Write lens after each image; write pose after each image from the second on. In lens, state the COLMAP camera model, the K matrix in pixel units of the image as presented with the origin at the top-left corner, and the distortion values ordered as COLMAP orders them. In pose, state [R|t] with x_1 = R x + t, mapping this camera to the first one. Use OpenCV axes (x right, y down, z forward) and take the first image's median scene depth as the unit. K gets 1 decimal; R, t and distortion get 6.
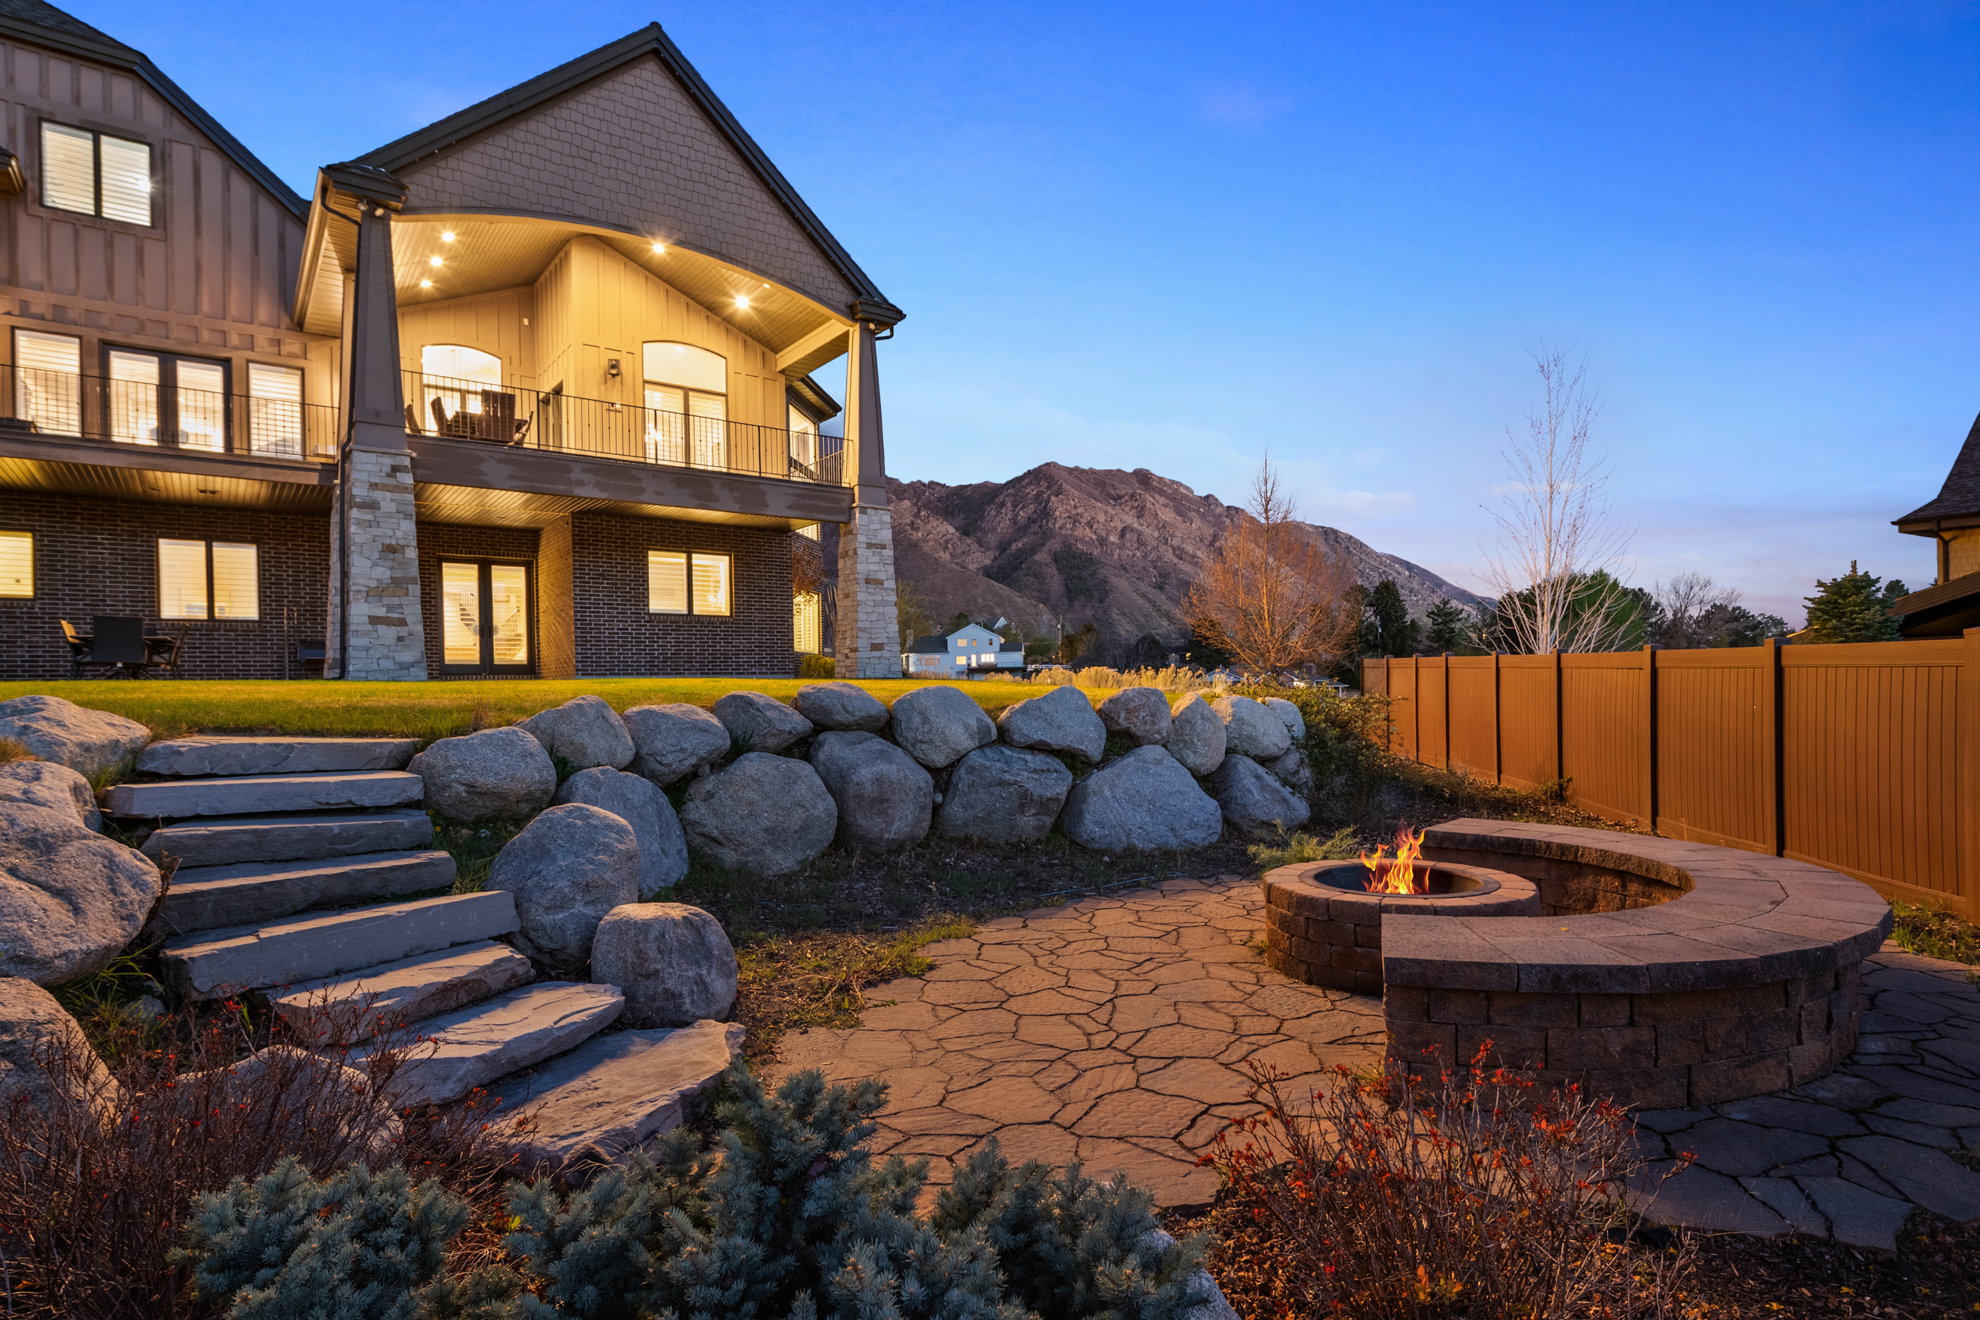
lens RADIAL K [[1032.1, 0, 990.2], [0, 1032.1, 688.9], [0, 0, 1]] dist [0.001092, 0.000104]
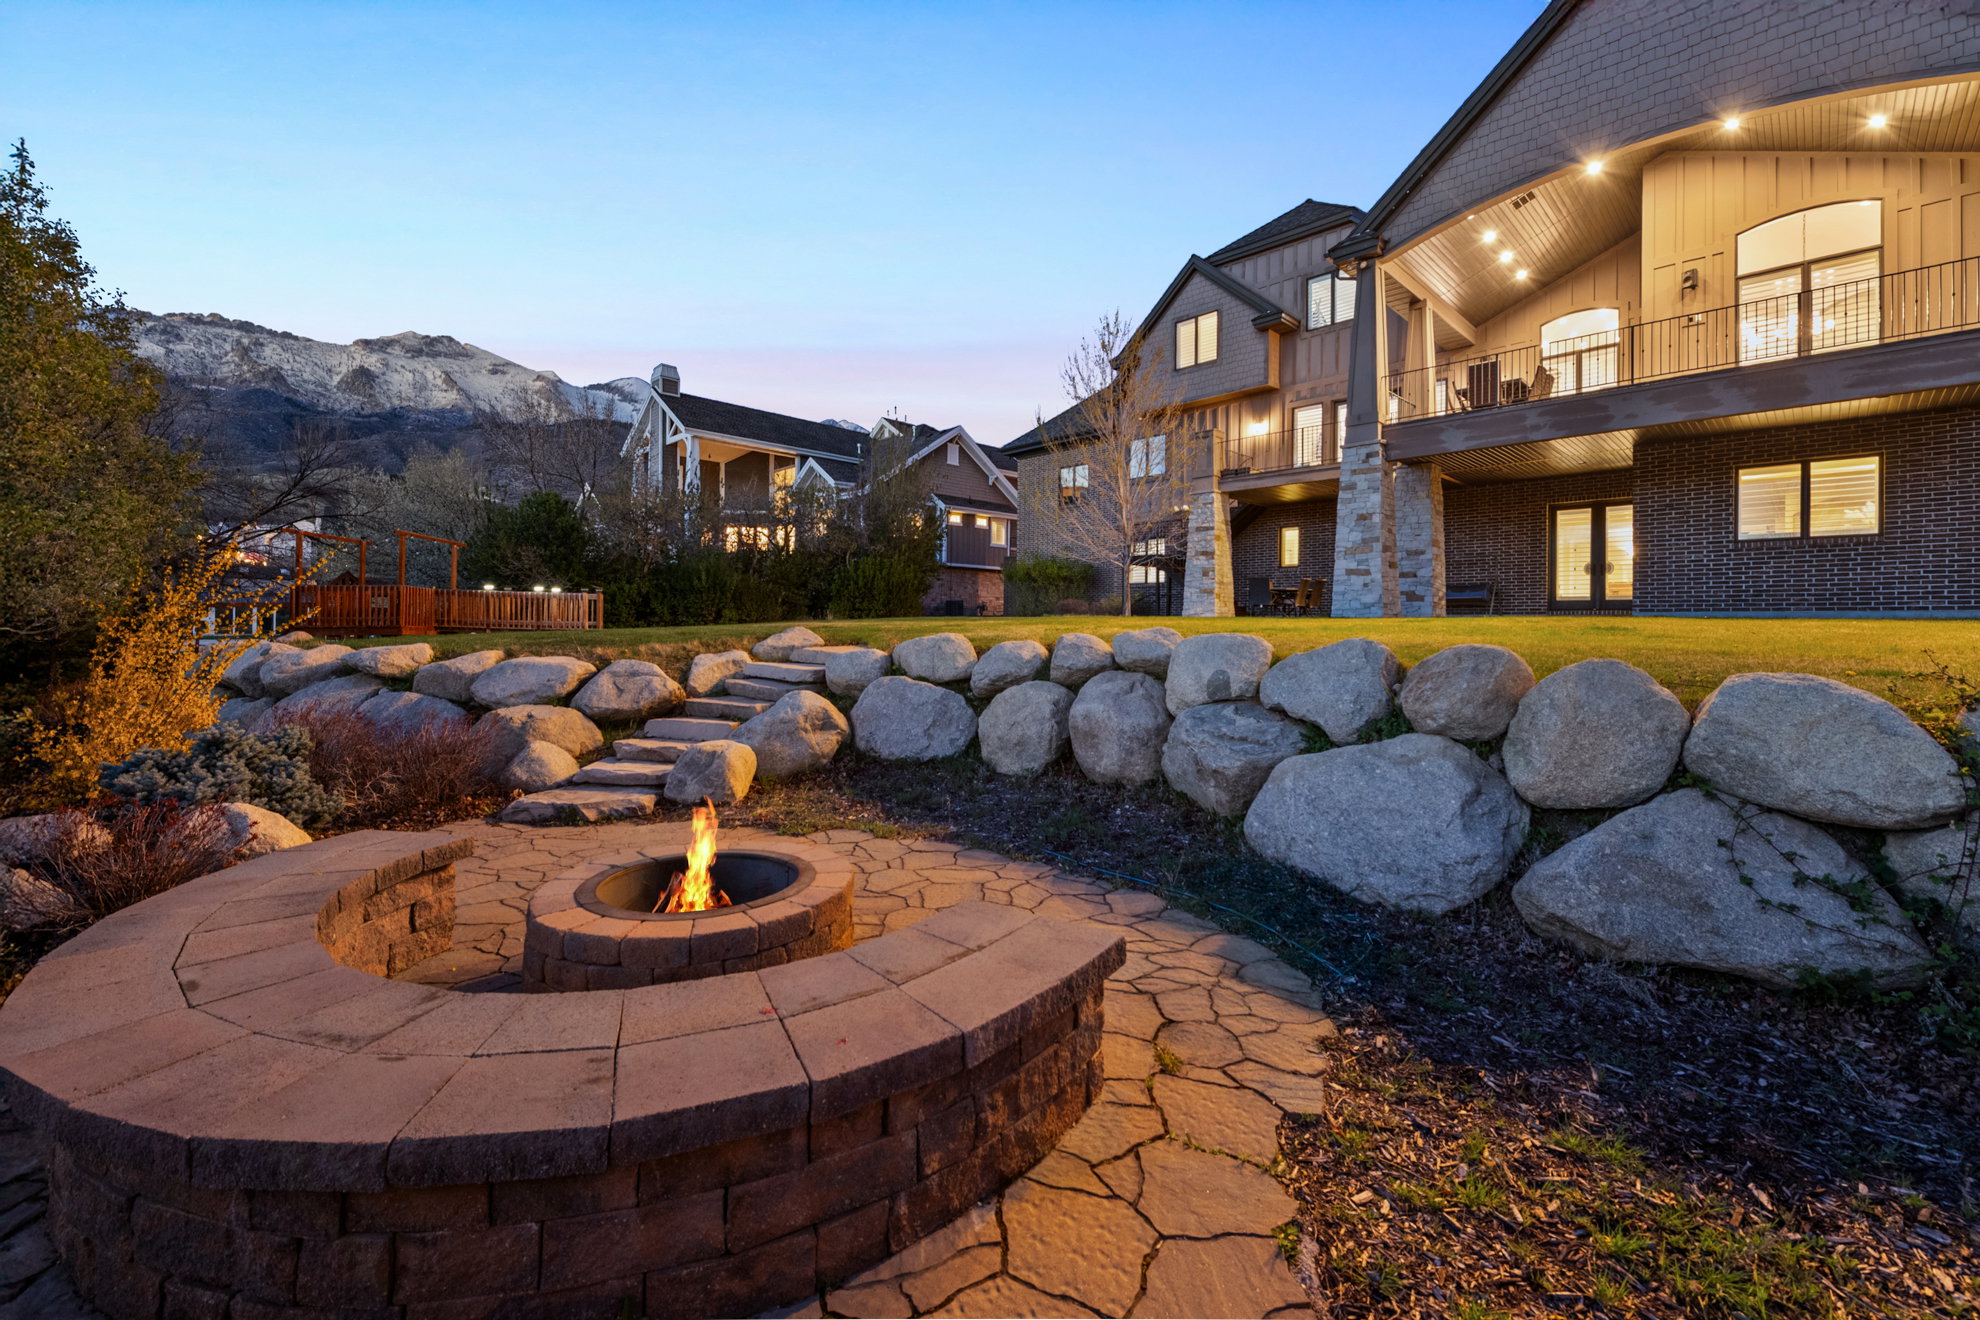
lens RADIAL K [[794.0, 0, 990.2], [0, 794.0, 610.4], [0, 0, 1]] dist [-0.000312, 0.000007]
pose [[0.113945, 0.001436, -0.993486, 0.275495], [-0.008352, 0.999965, 0.000487, -0.009448], [0.993452, 0.008242, 0.113953, 0.302782]]
